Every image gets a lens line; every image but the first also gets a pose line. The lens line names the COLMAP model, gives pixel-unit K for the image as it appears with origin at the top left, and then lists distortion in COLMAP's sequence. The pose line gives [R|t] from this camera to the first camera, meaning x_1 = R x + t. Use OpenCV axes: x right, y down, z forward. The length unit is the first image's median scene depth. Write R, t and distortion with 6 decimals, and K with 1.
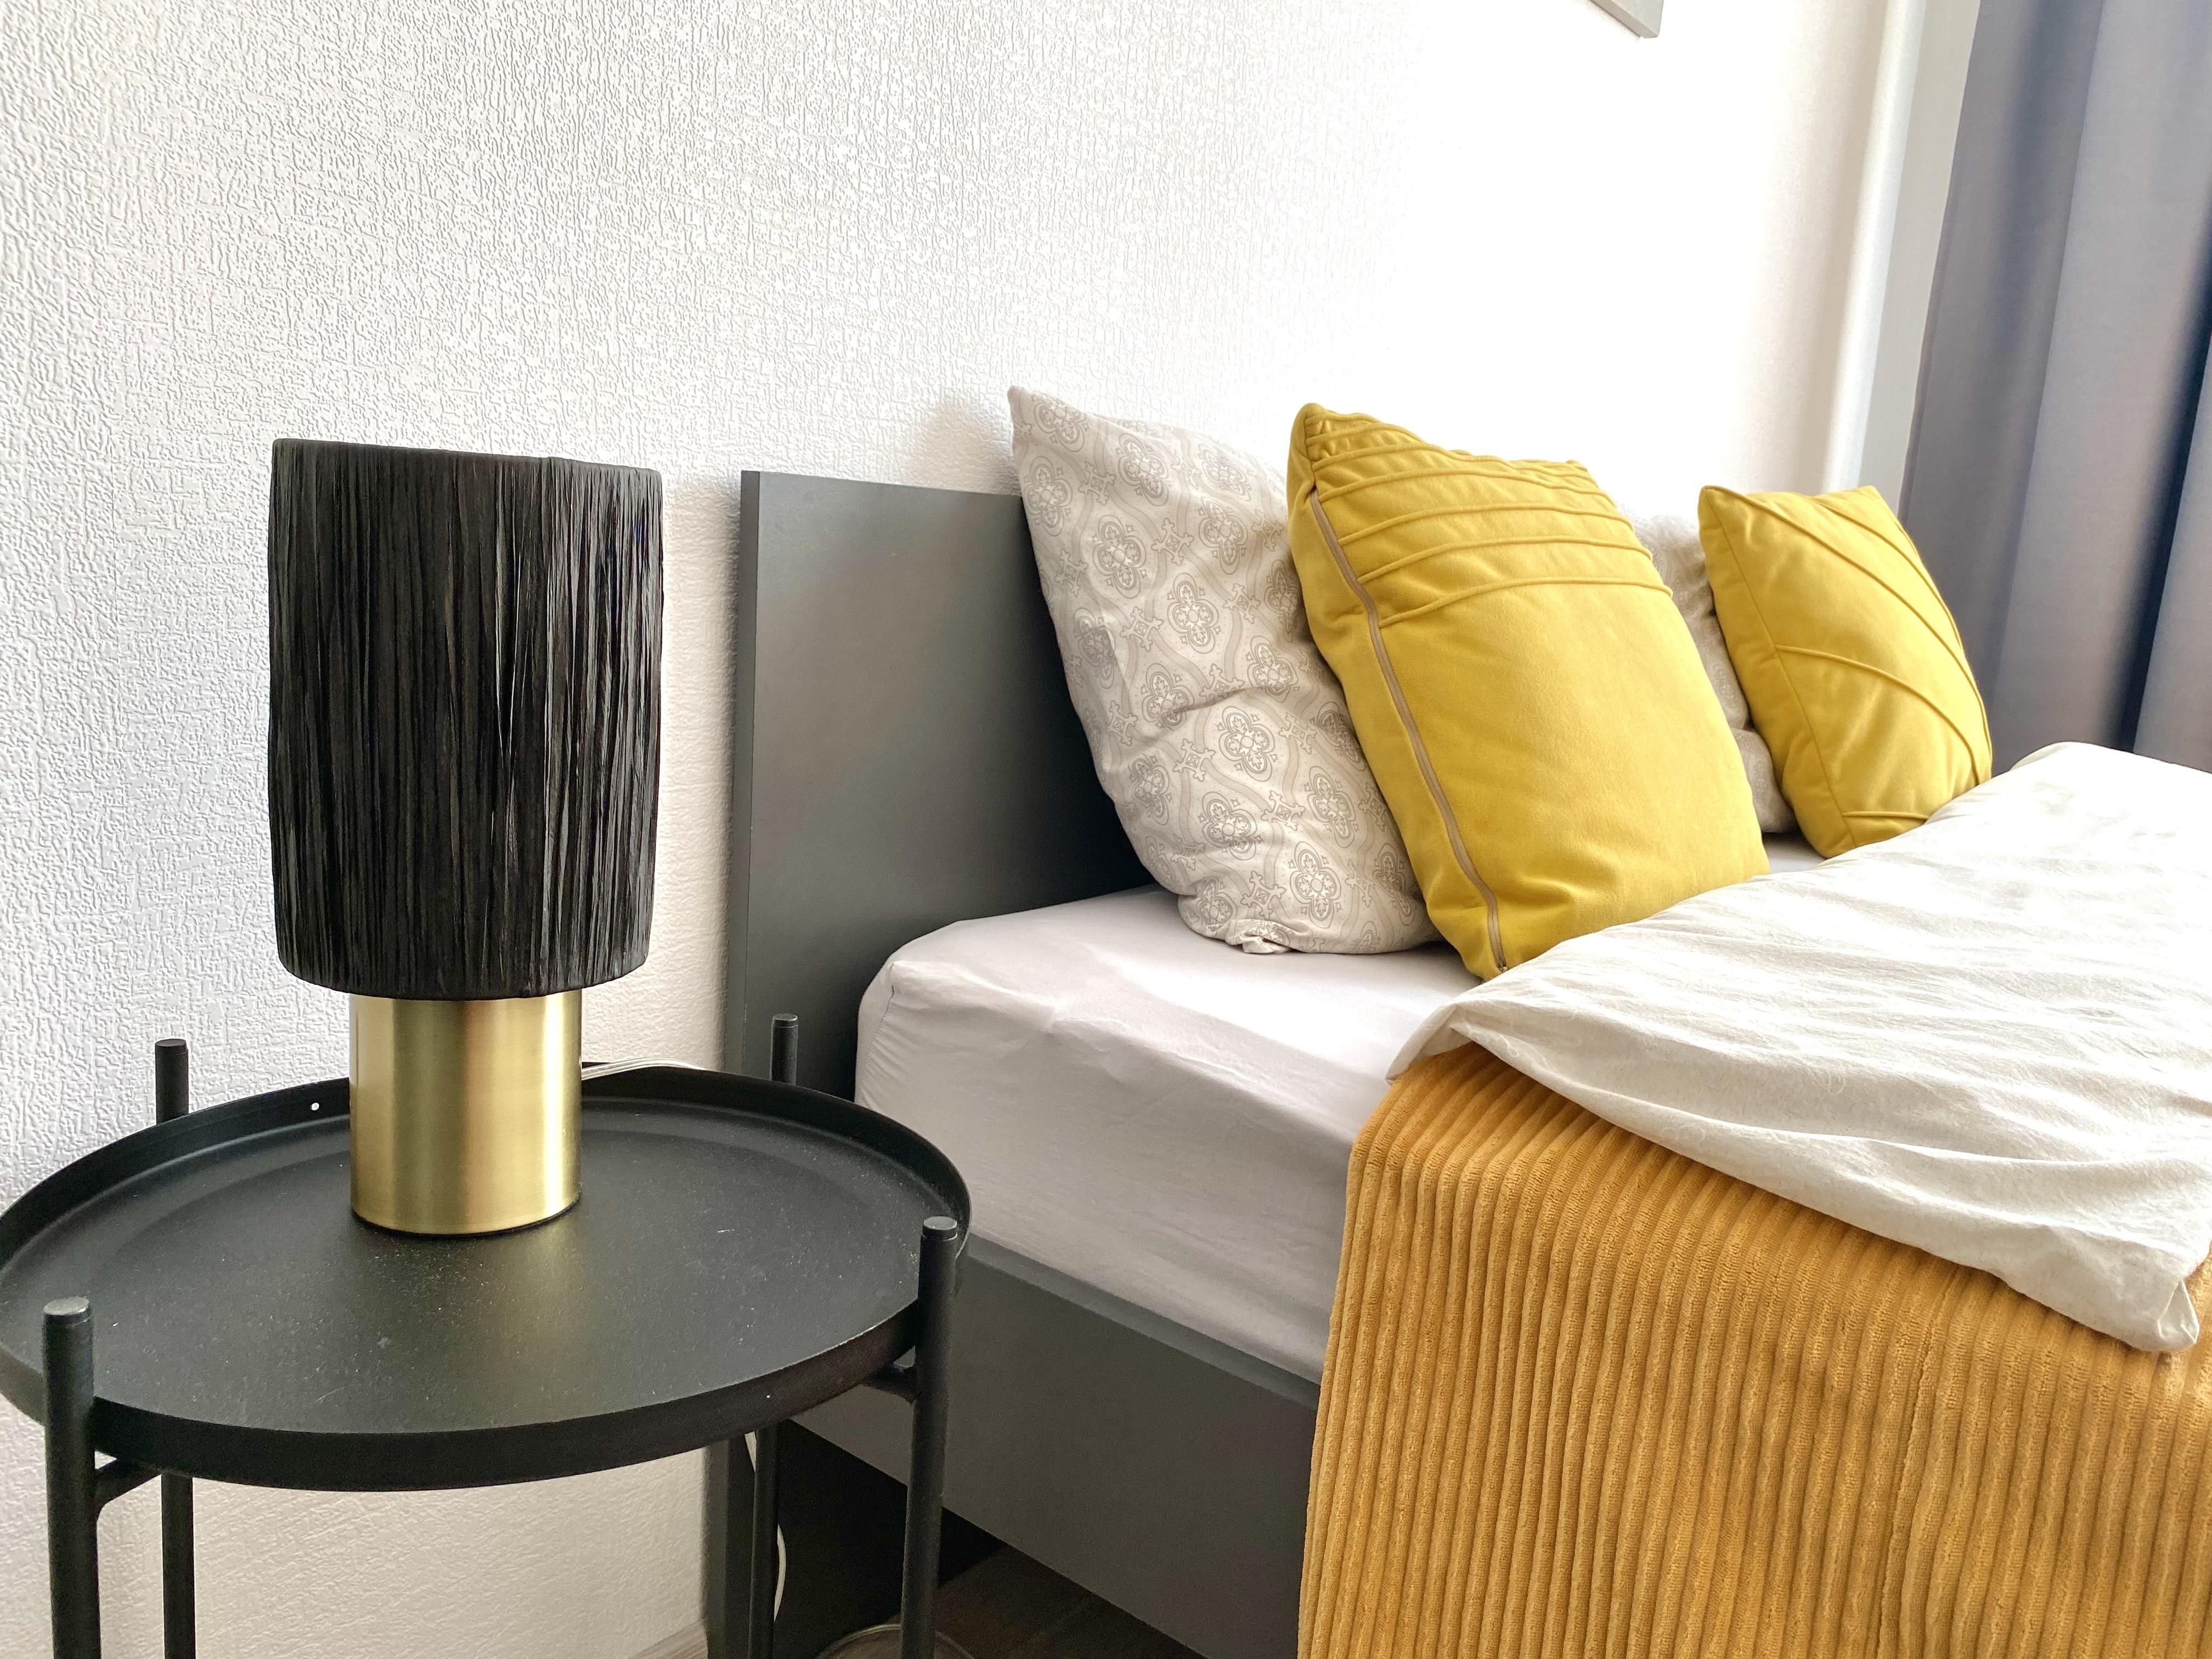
lens RADIAL K [[1694.4, 0, 1107.6], [0, 1694.4, 871.8], [0, 0, 1]] dist [0.095154, -0.001767]
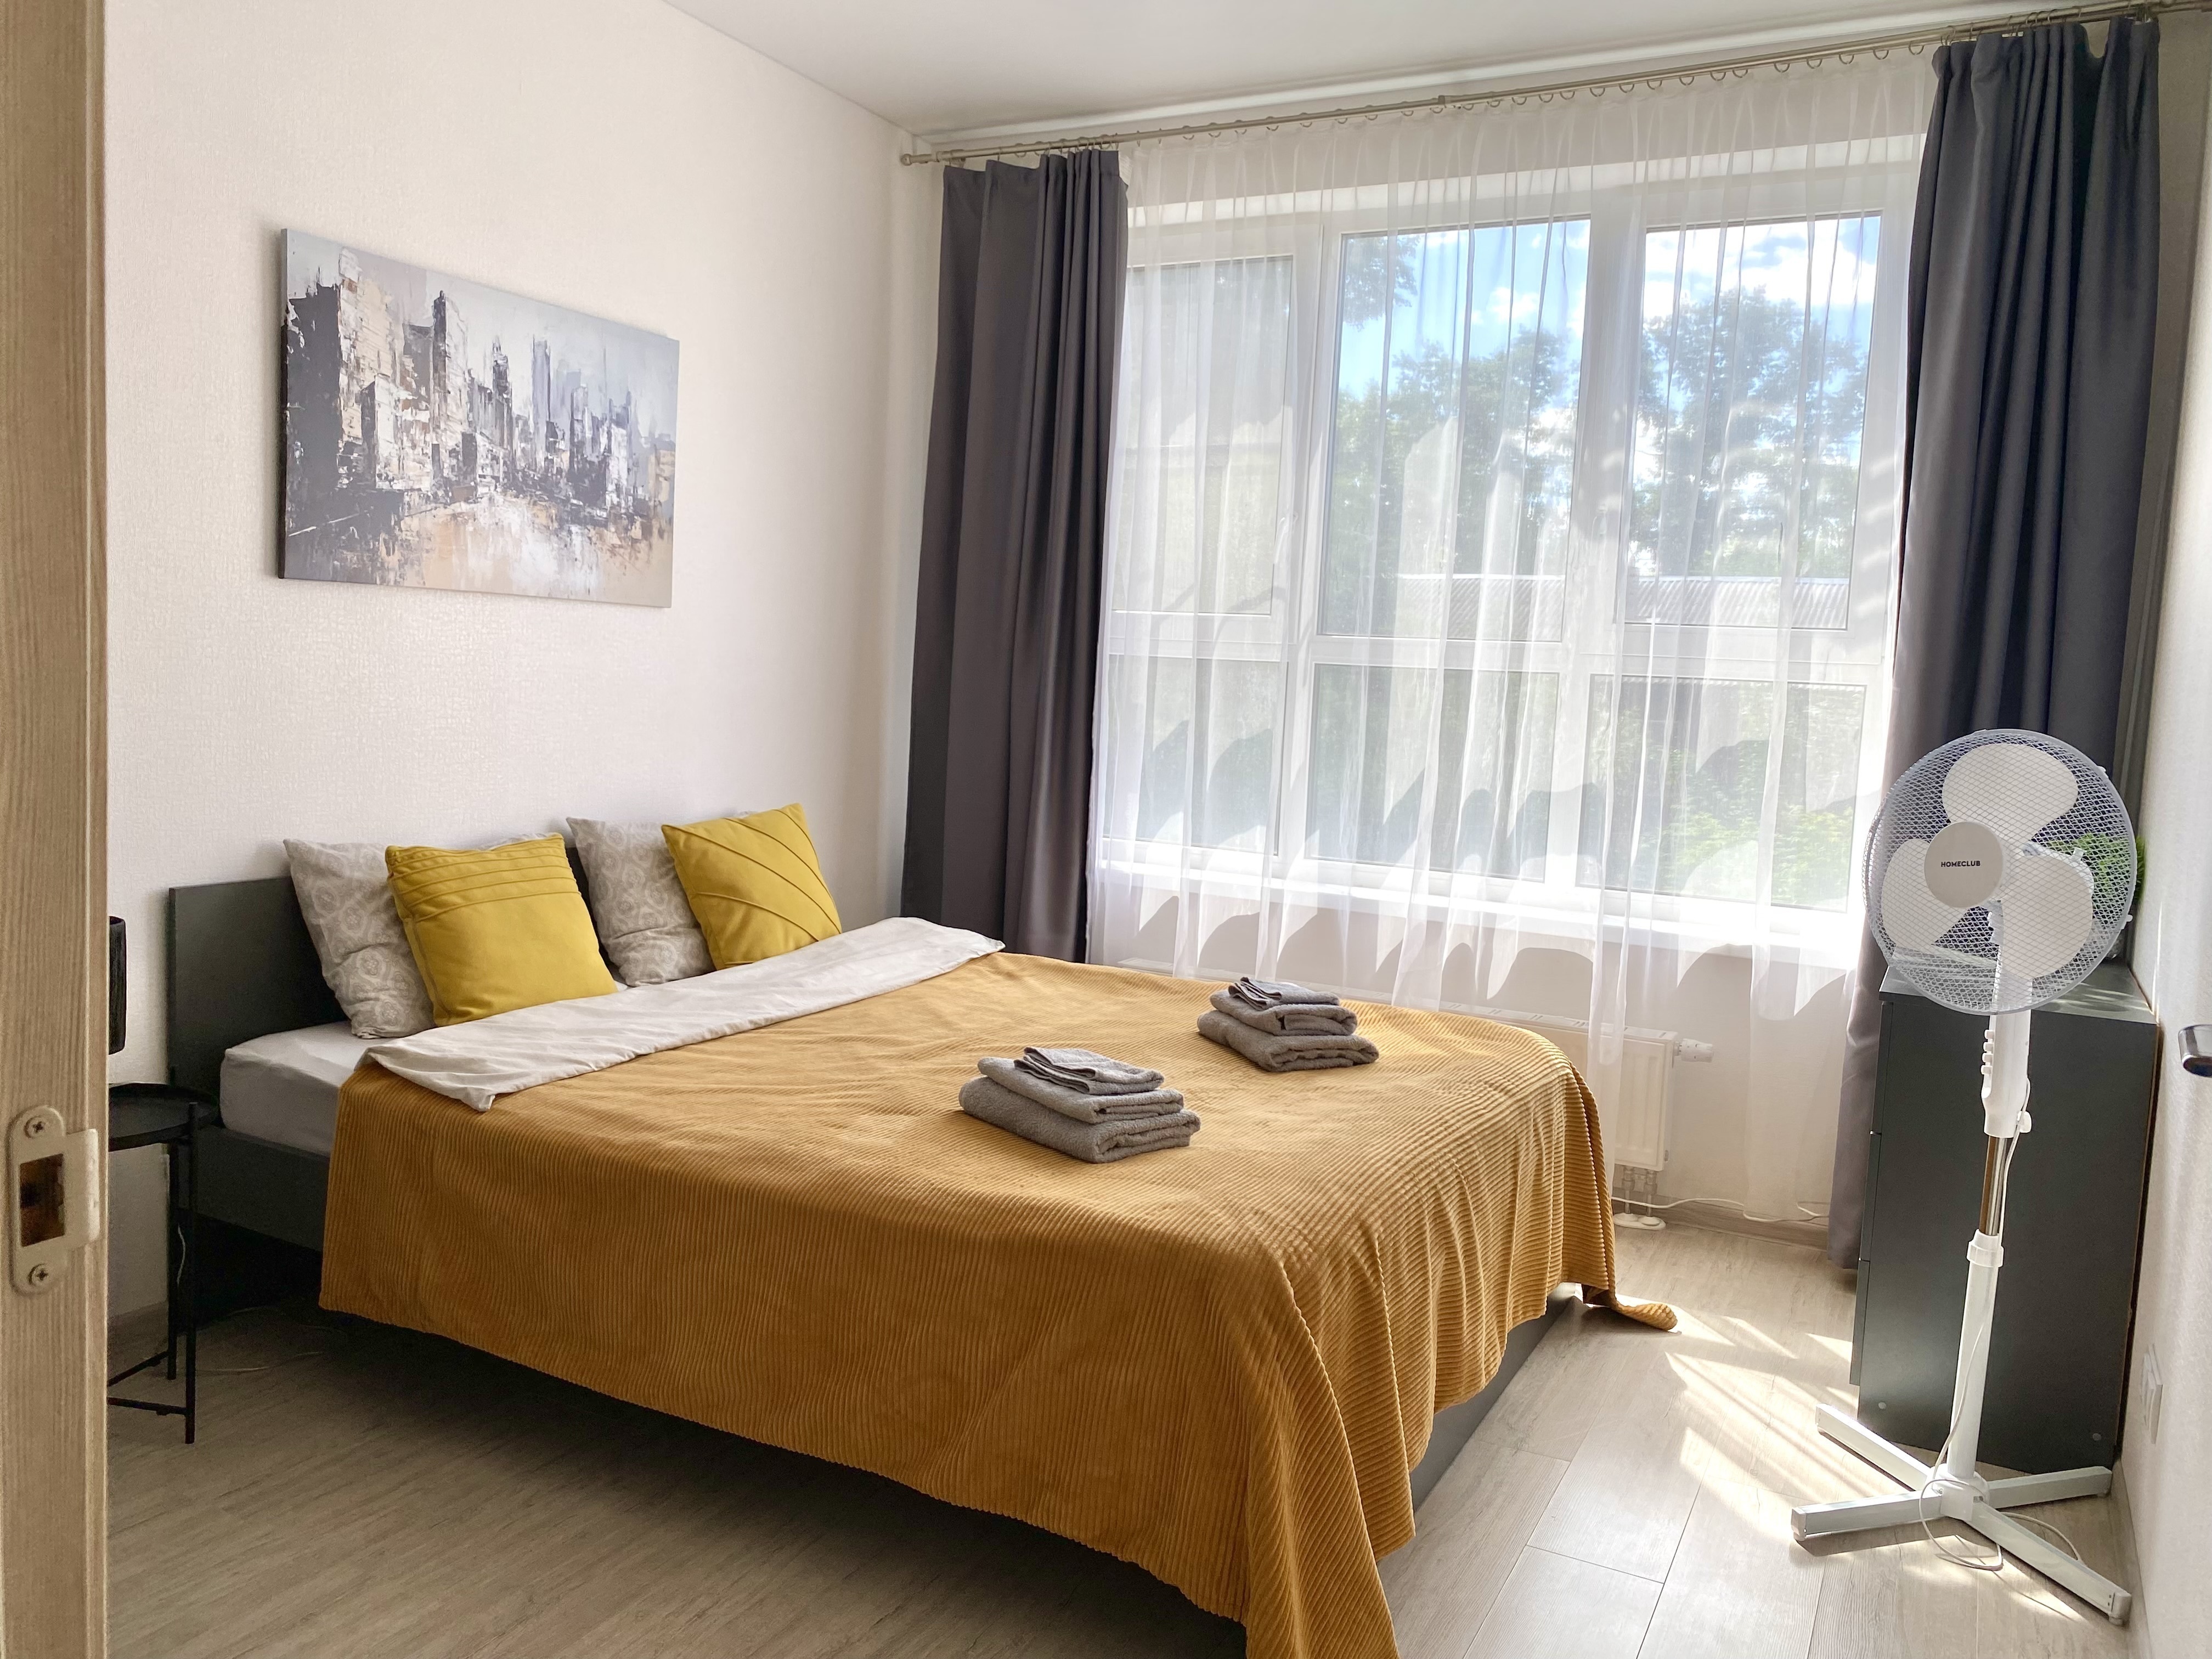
lens RADIAL K [[1668.4, 0, 1177.3], [0, 1668.4, 793.3], [0, 0, 1]] dist [0.005007, -0.065561]
pose [[0.971918, -0.035486, 0.232630, 0.747765], [0.059266, 0.993611, -0.096043, -0.013501], [-0.227736, 0.107133, 0.967811, -2.004853]]
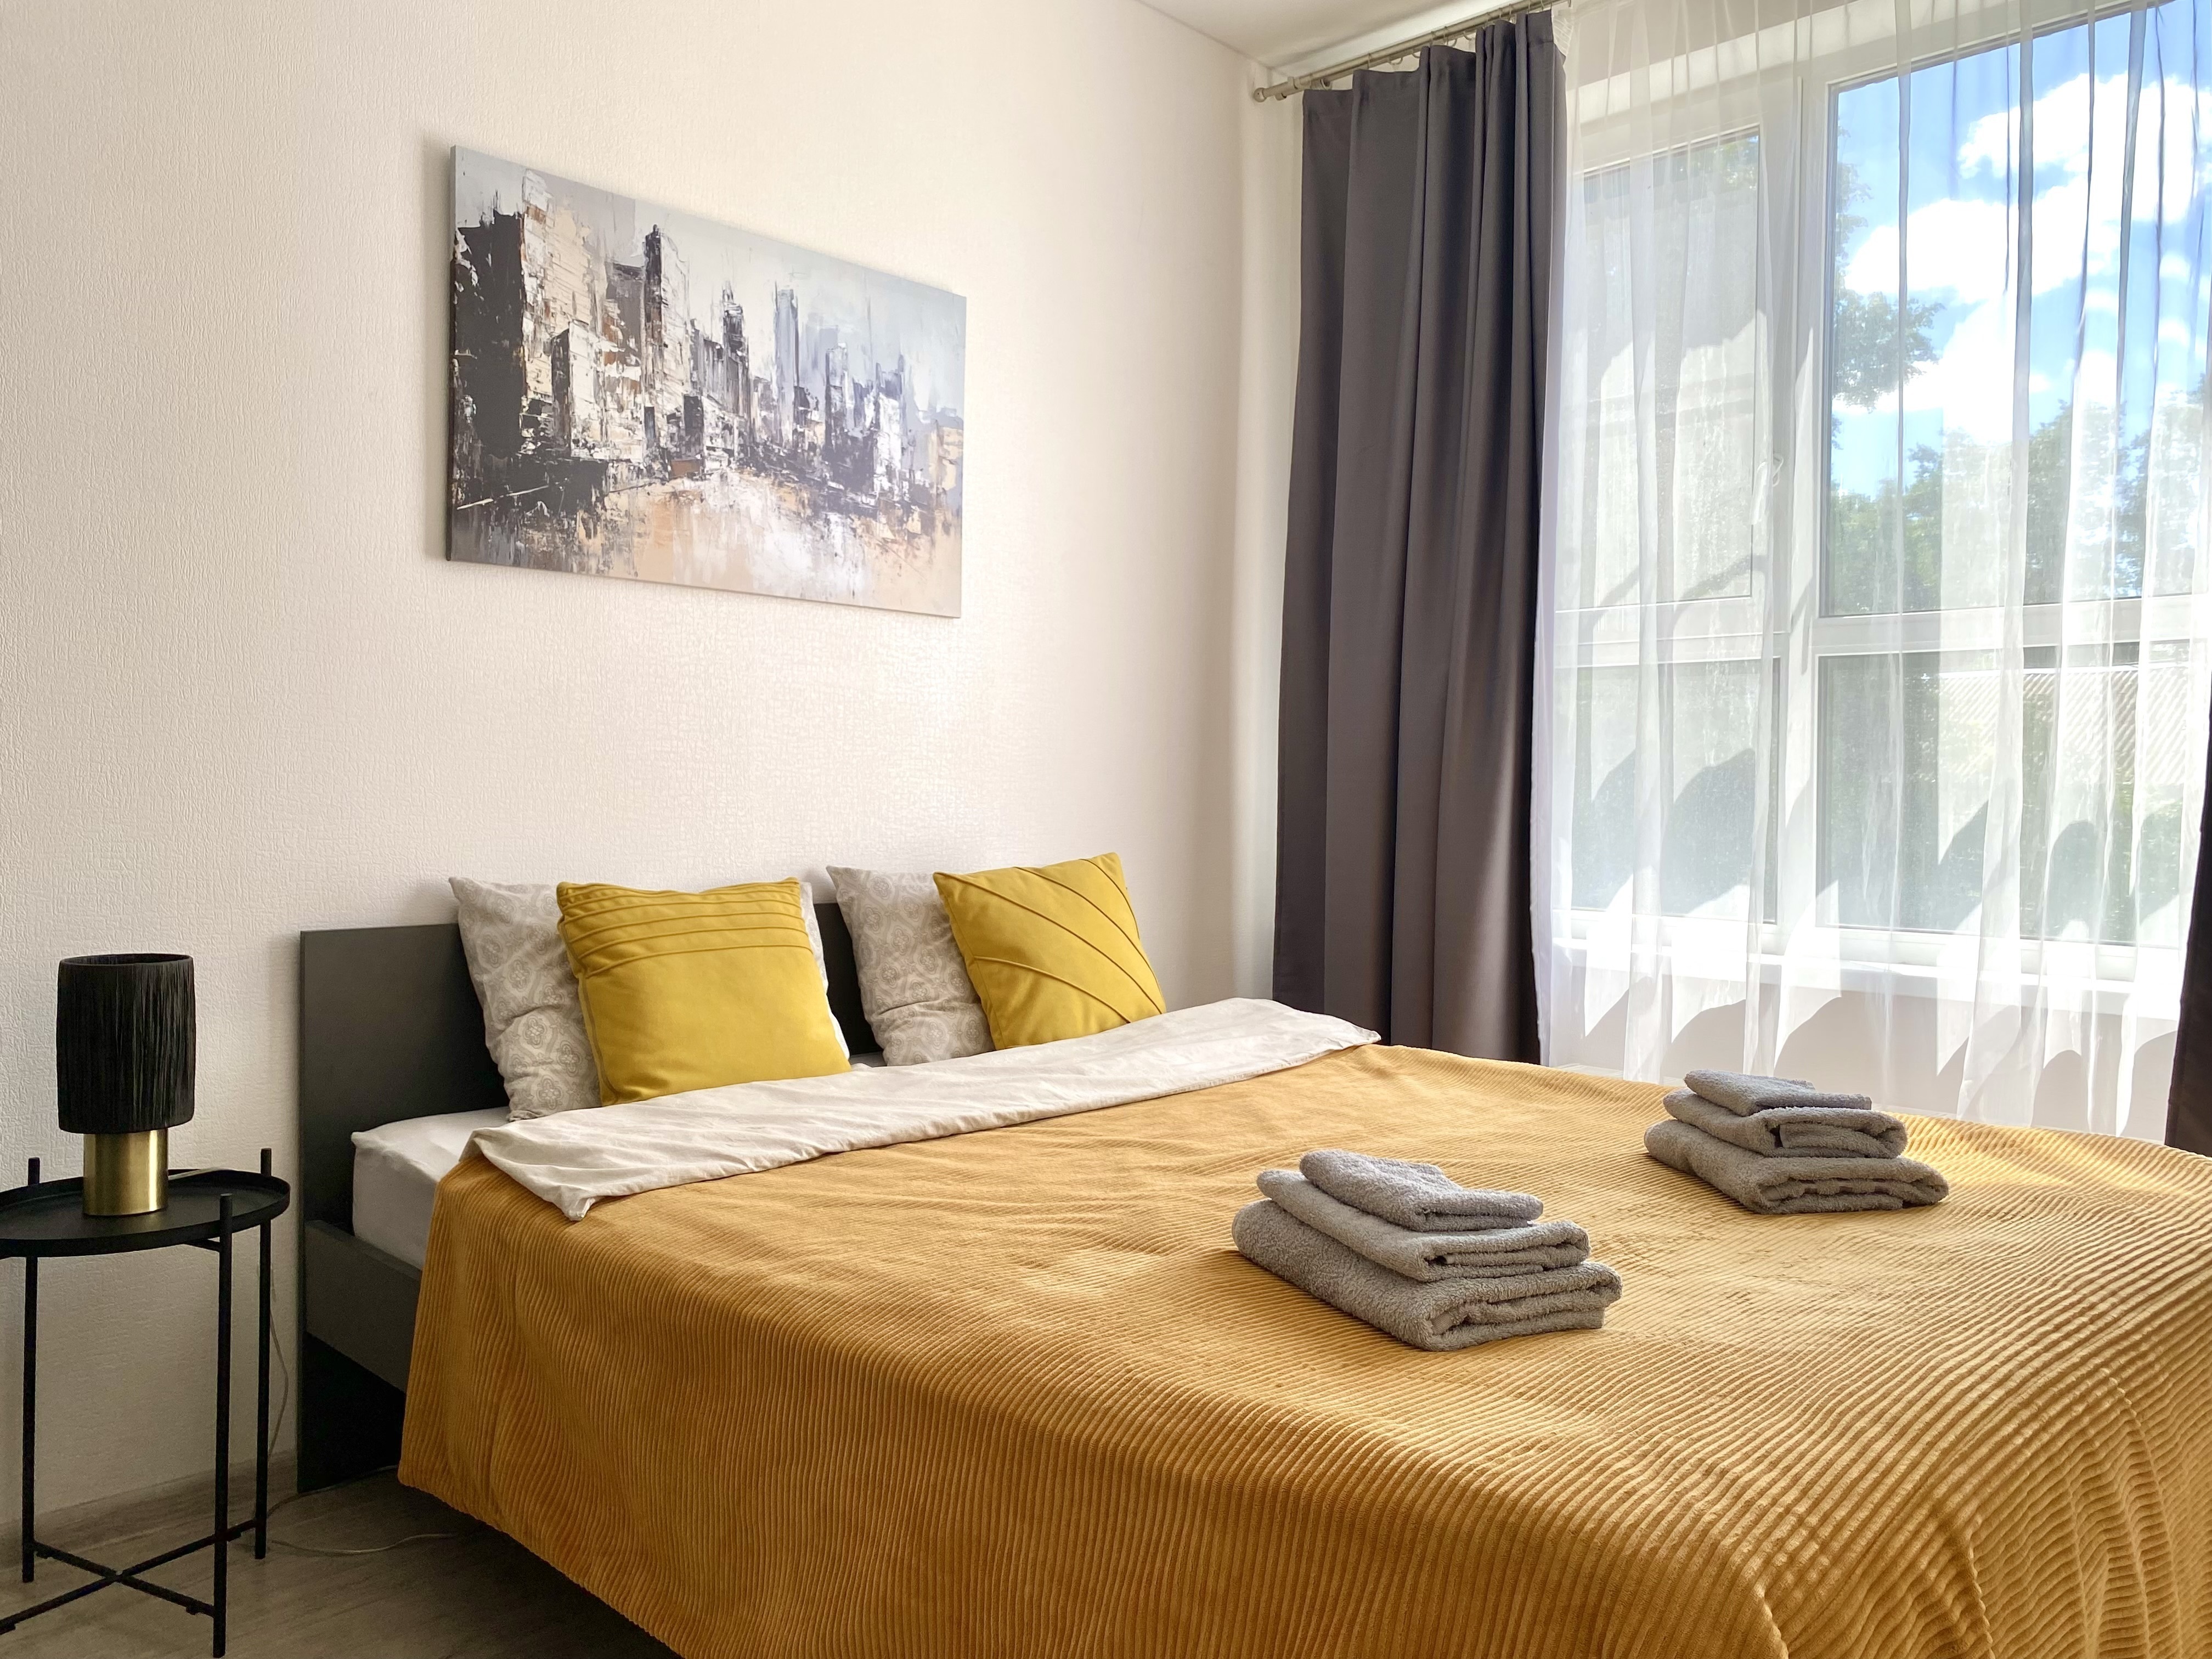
lens RADIAL K [[1693.9, 0, 1101.0], [0, 1693.9, 812.8], [0, 0, 1]] dist [0.008071, -0.010998]
pose [[0.994729, -0.054225, -0.087025, 1.028293], [0.037492, 0.982301, -0.183520, 0.078566], [0.095437, 0.179290, 0.979156, -1.163746]]
